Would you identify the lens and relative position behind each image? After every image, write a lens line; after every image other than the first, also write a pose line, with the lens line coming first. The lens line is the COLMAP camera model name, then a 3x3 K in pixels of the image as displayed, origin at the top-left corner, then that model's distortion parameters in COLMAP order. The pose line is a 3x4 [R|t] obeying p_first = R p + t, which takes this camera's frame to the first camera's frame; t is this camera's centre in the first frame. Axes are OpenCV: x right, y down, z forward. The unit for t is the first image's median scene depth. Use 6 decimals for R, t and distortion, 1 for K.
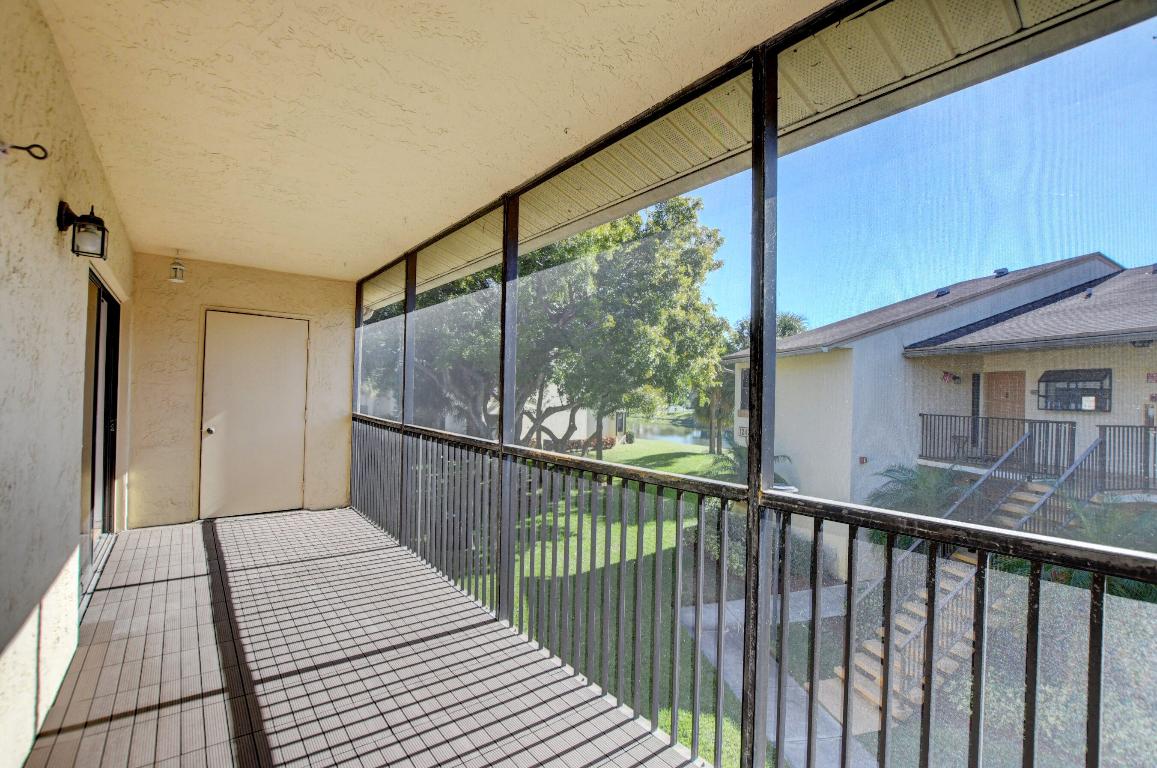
lens RADIAL K [[509.4, 0, 573.3], [0, 509.4, 385.9], [0, 0, 1]] dist [-0.028225, 0.001147]
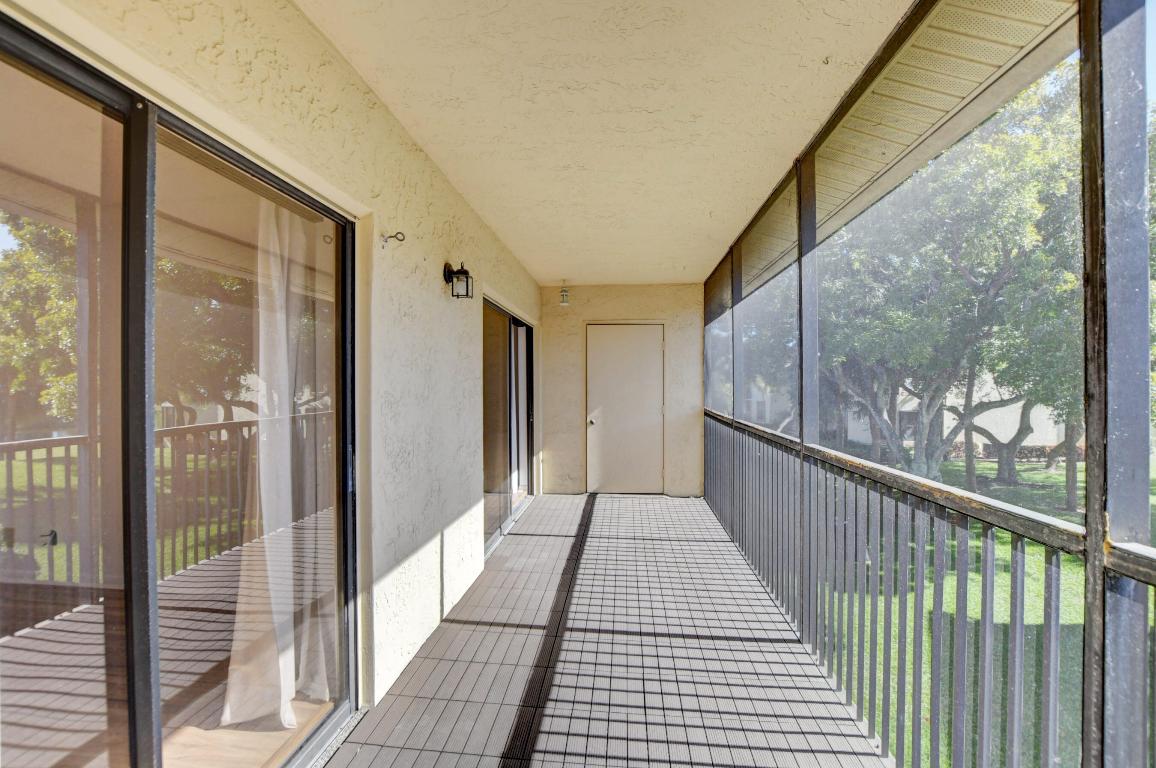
lens RADIAL K [[509.0, 0, 572.8], [0, 509.0, 385.9], [0, 0, 1]] dist [-0.028225, 0.001147]
pose [[0.724035, -0.025157, -0.689304, 0.180848], [0.030756, 0.999518, -0.004174, 0.007368], [0.689077, -0.018178, 0.724460, 0.100141]]
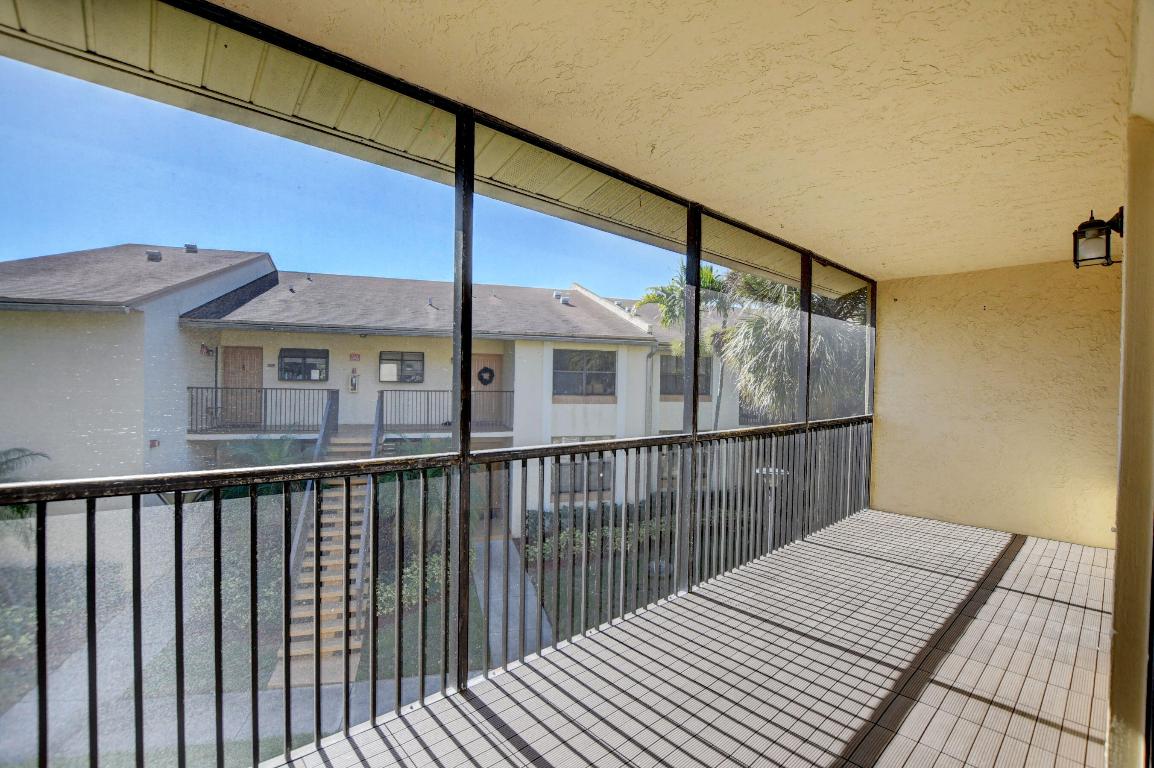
lens RADIAL K [[510.1, 0, 572.0], [0, 510.1, 385.2], [0, 0, 1]] dist [-0.027268, 0.000683]
pose [[-0.068517, -0.035156, 0.997030, -1.256353], [-0.035342, 0.998837, 0.032791, -0.019068], [-0.997024, -0.032990, -0.069680, 1.383419]]
